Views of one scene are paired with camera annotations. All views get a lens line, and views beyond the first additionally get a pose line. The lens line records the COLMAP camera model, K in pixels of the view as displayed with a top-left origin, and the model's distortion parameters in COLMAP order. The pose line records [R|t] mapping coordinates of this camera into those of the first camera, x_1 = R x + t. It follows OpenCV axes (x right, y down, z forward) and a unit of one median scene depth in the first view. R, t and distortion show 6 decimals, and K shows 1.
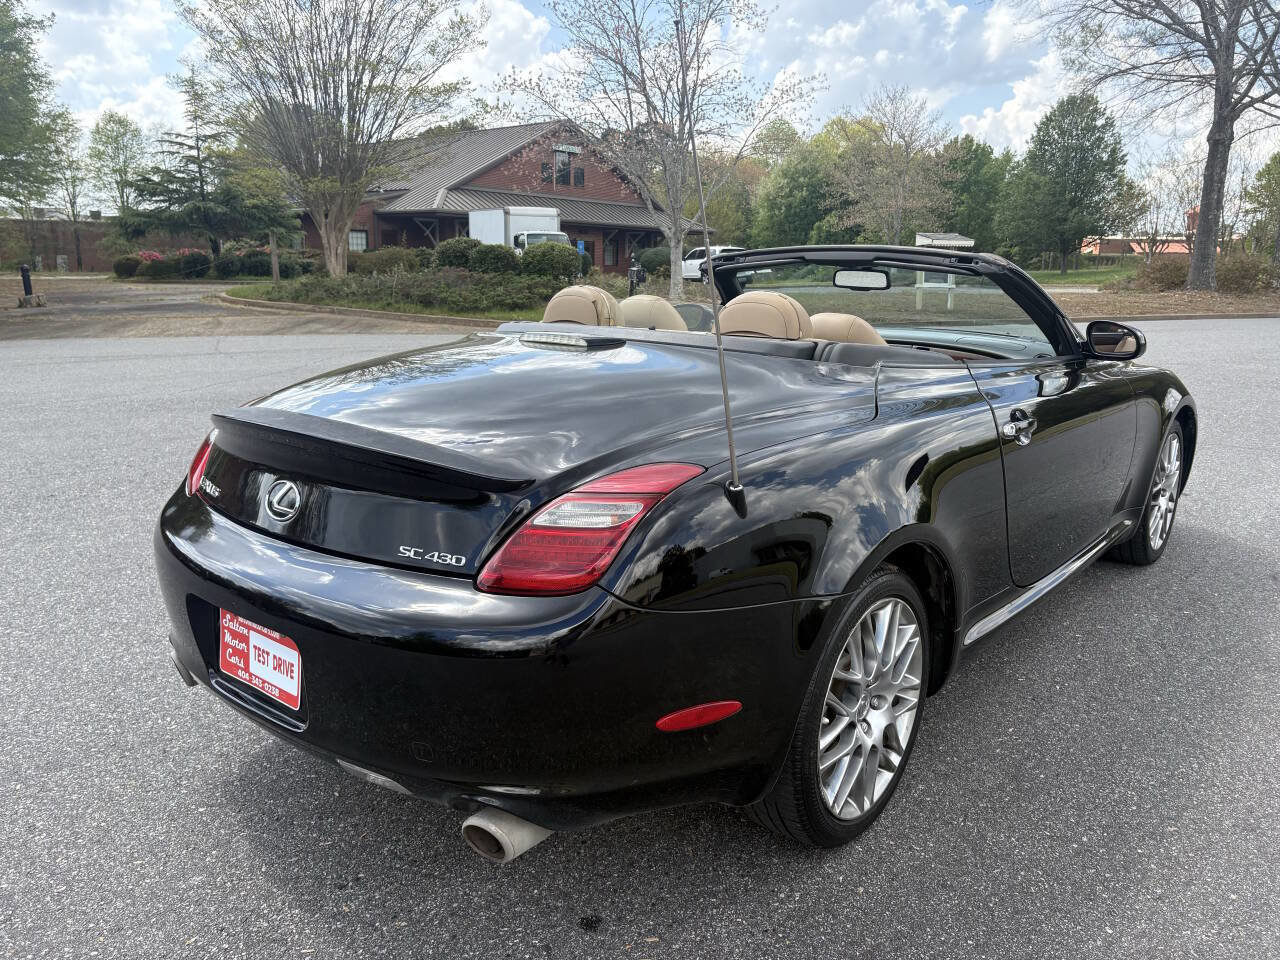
lens RADIAL K [[976.0, 0, 658.8], [0, 976.0, 472.8], [0, 0, 1]] dist [0.002617, 0.059074]
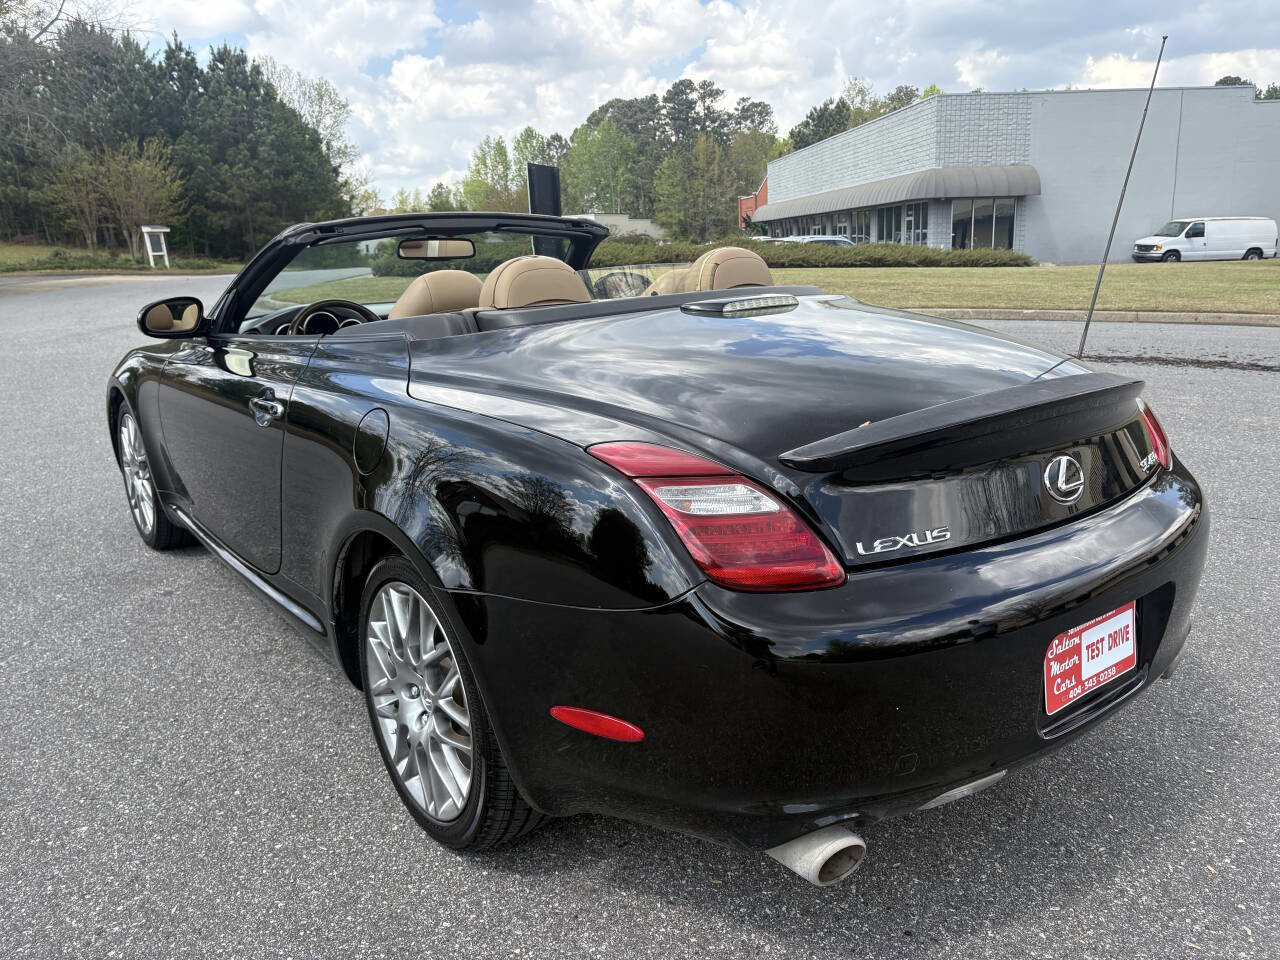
lens RADIAL K [[953.0, 0, 640.0], [0, 953.0, 480.0], [0, 0, 1]] dist [0.074884, -0.089931]
pose [[0.214612, -0.256463, 0.942427, -0.111982], [0.236826, 0.949779, 0.204533, -0.020869], [-0.947552, 0.179296, 0.264571, 0.098437]]
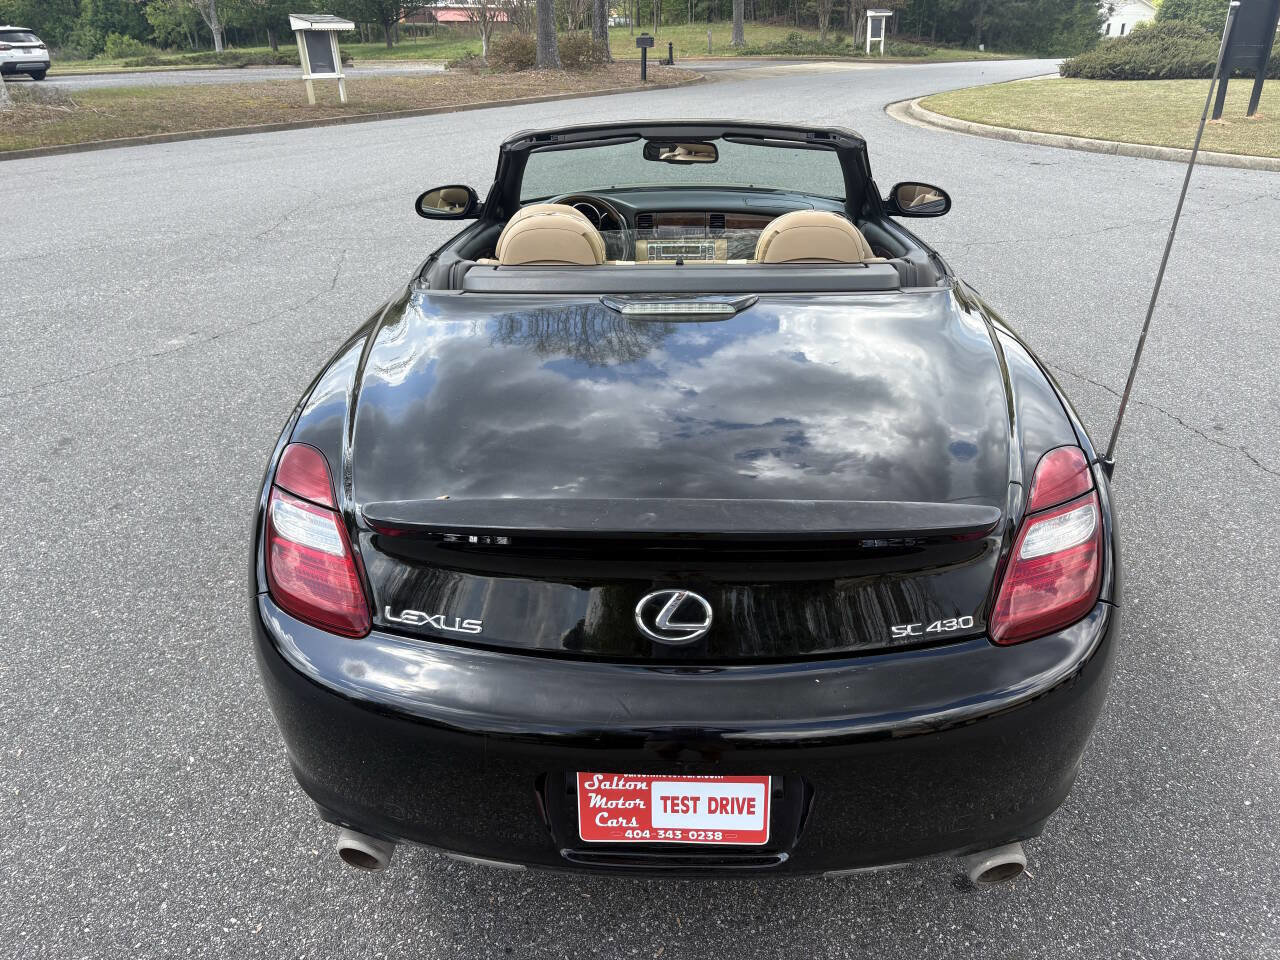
lens RADIAL K [[953.9, 0, 644.0], [0, 953.9, 475.8], [0, 0, 1]] dist [0.075188, -0.086194]
pose [[0.794922, -0.272963, 0.541840, -0.067756], [0.148024, 0.953344, 0.263105, -0.024160], [-0.588377, -0.128943, 0.798239, 0.037150]]
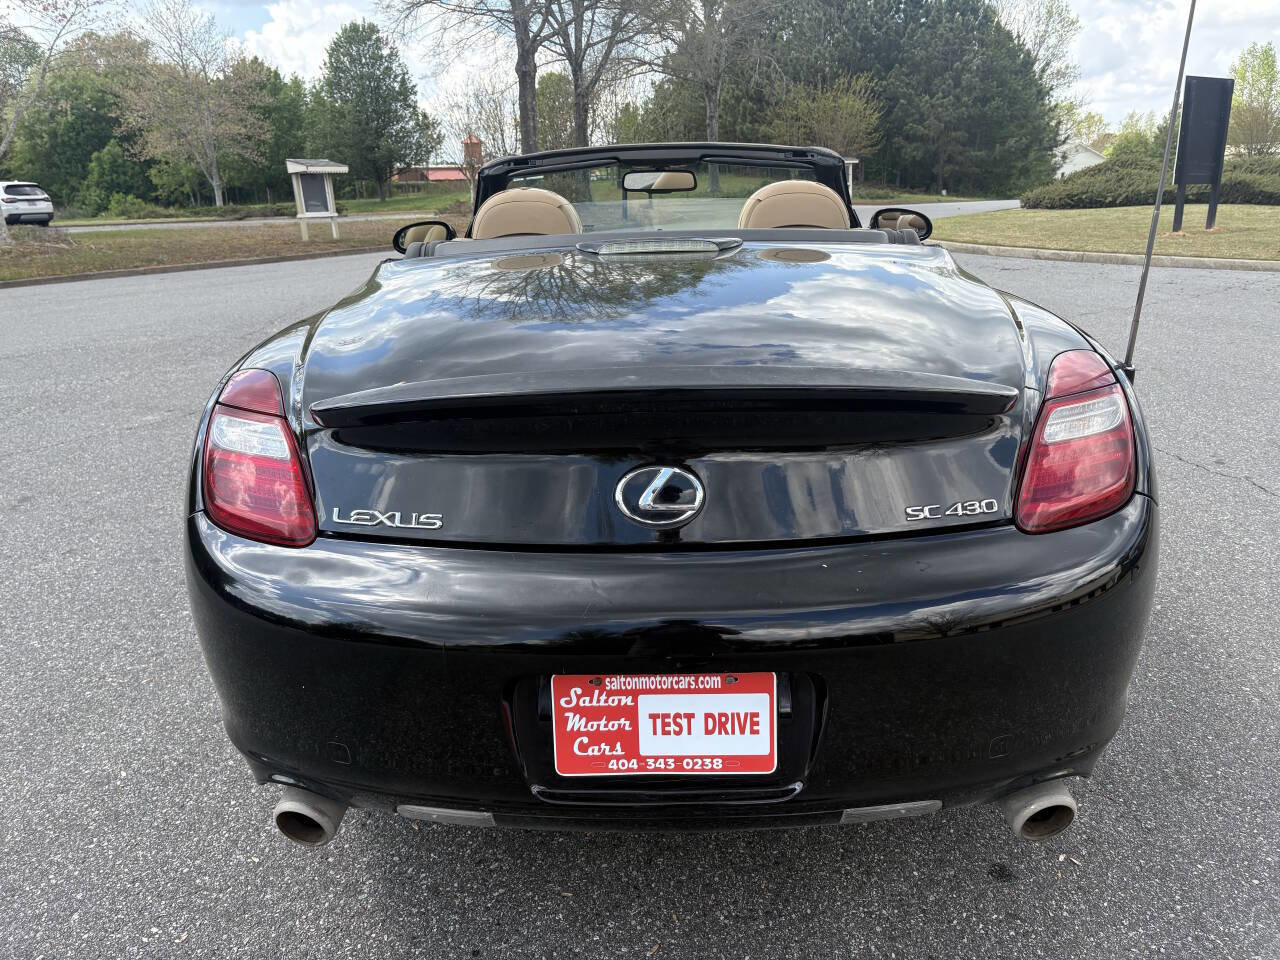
lens RADIAL K [[953.0, 0, 640.0], [0, 953.0, 480.0], [0, 0, 1]] dist [0.074884, -0.089931]
pose [[0.785342, -0.210843, 0.582051, -0.067477], [0.165965, 0.977504, 0.130162, -0.006121], [-0.596400, -0.005622, 0.802667, 0.041483]]
